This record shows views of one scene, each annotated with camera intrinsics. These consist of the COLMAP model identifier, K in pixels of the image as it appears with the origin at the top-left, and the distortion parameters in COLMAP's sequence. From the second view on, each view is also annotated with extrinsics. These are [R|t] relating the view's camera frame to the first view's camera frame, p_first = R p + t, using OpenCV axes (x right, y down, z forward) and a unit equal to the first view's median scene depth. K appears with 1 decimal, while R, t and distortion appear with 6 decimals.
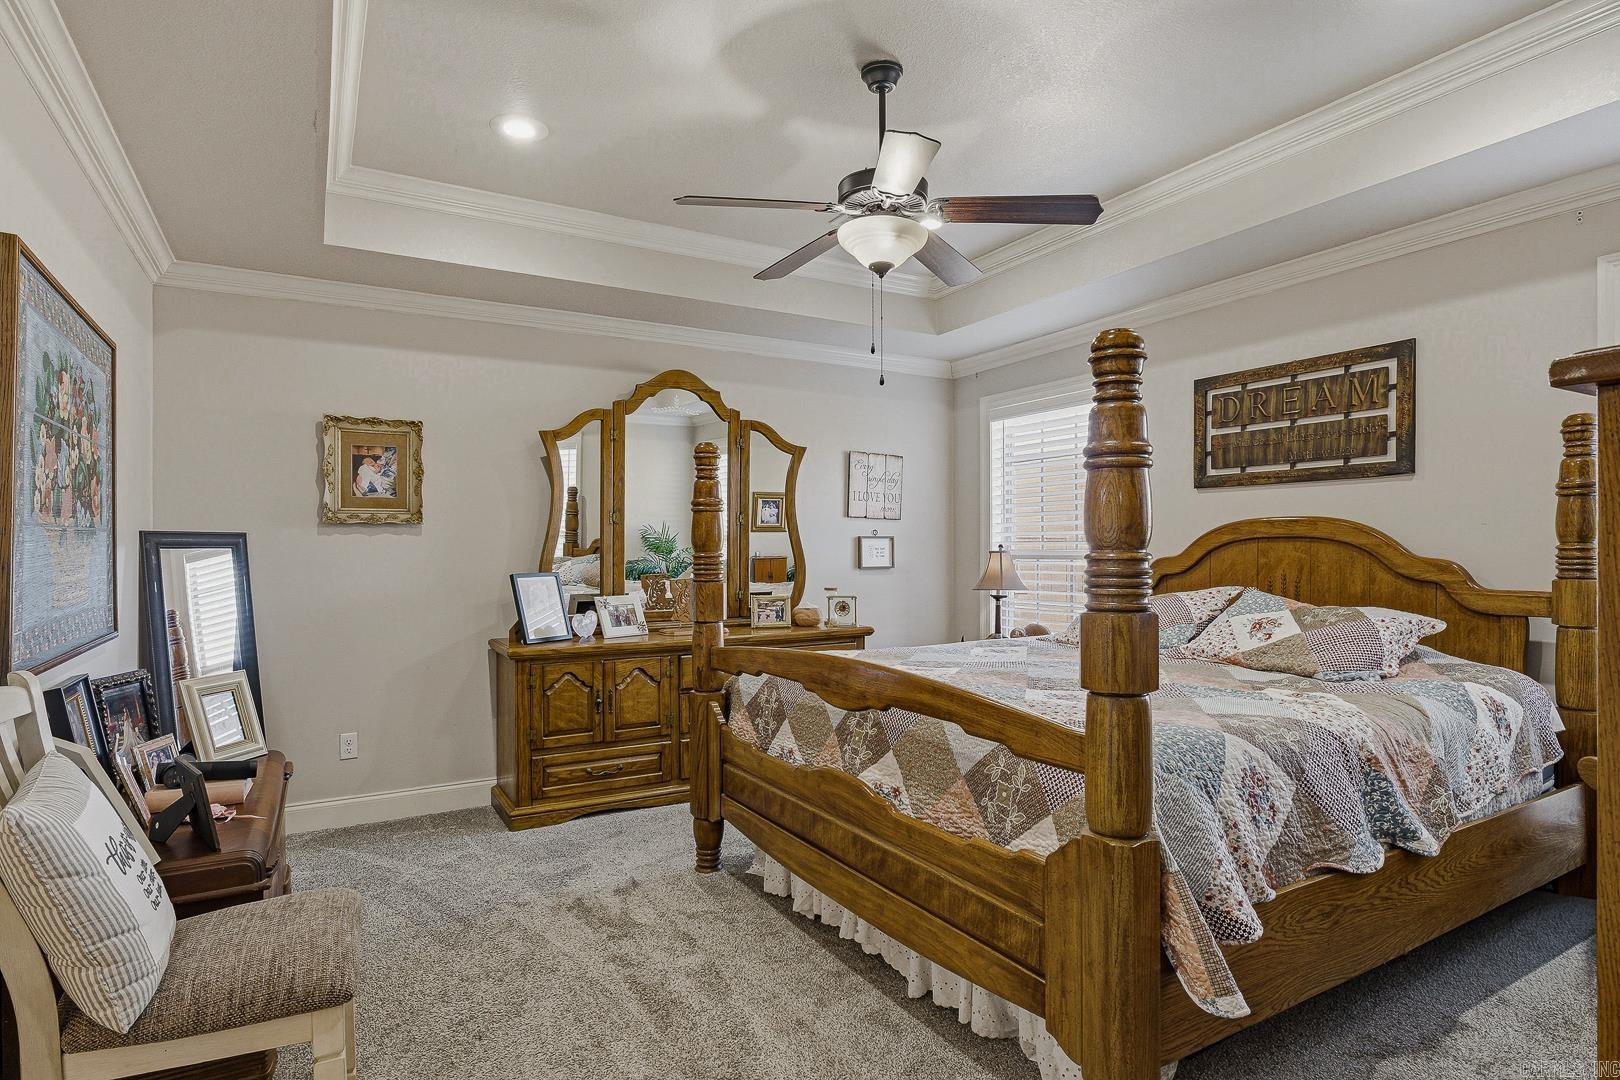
lens RADIAL K [[867.2, 0, 832.6], [0, 867.2, 549.3], [0, 0, 1]] dist [-0.000175, 0.000512]
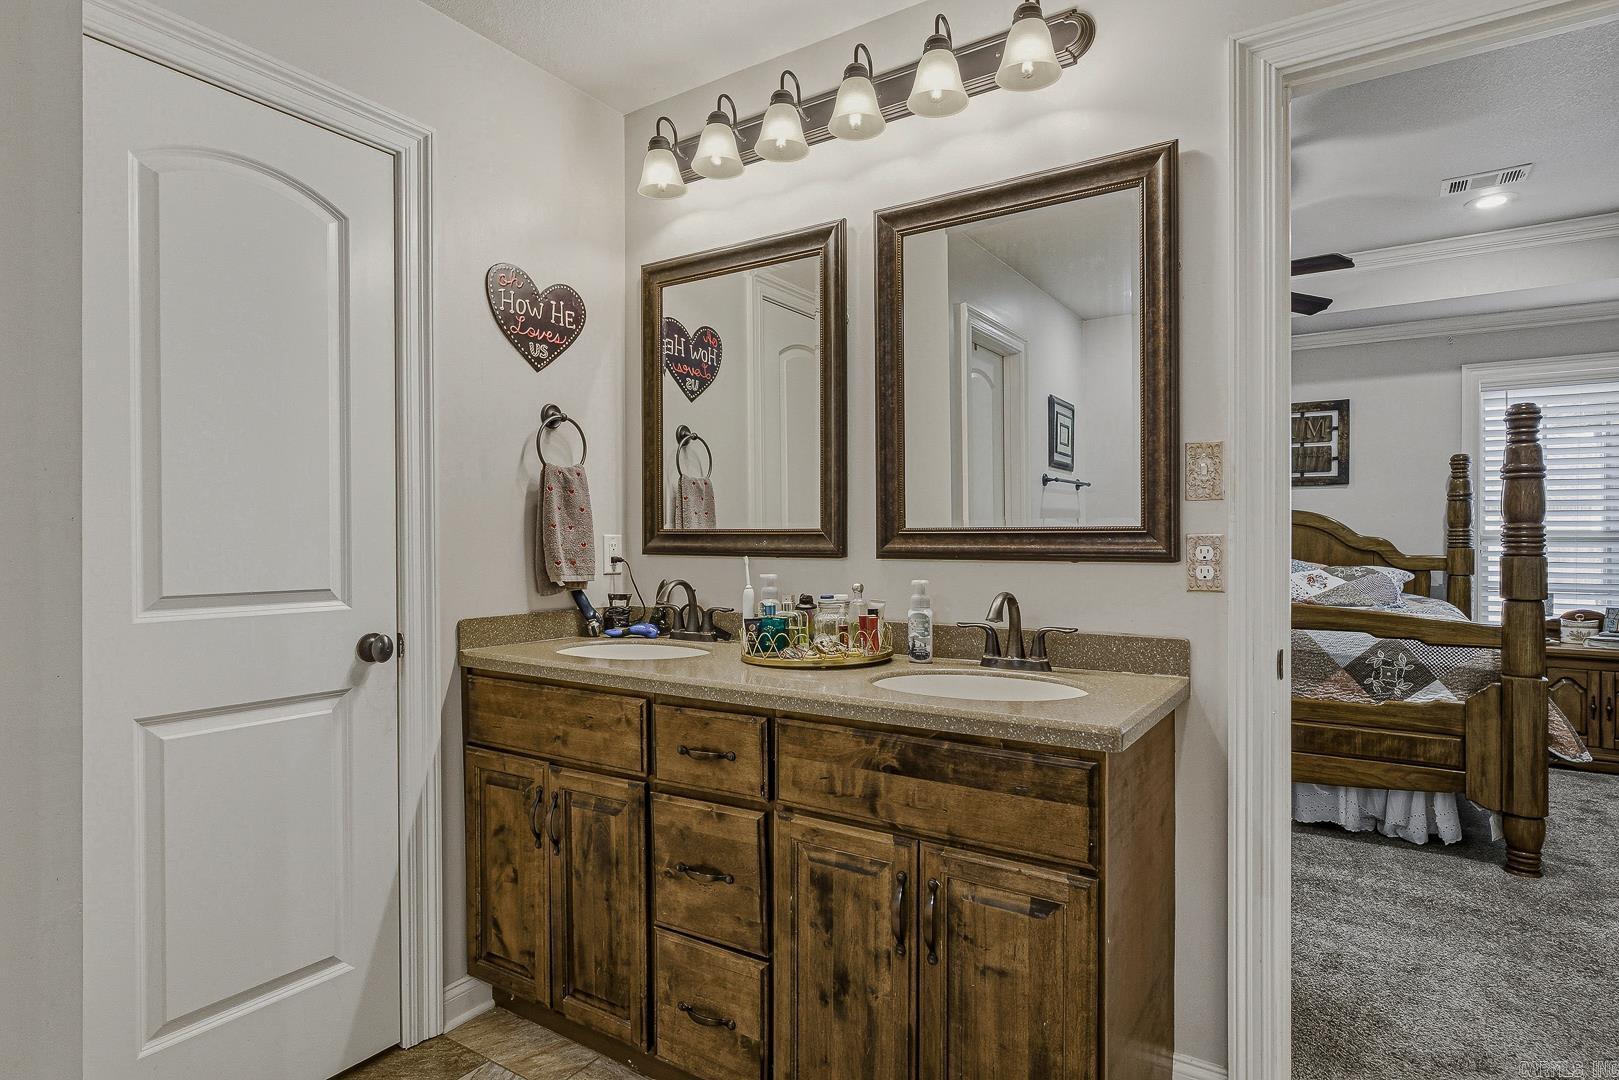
lens RADIAL K [[866.6, 0, 842.5], [0, 866.6, 536.7], [0, 0, 1]] dist [-0.001999, 0.001034]
pose [[0.888200, 0.007664, 0.459392, -0.875180], [-0.004797, 0.999961, -0.007409, 0.025137], [-0.459431, 0.004377, 0.888203, 0.015518]]
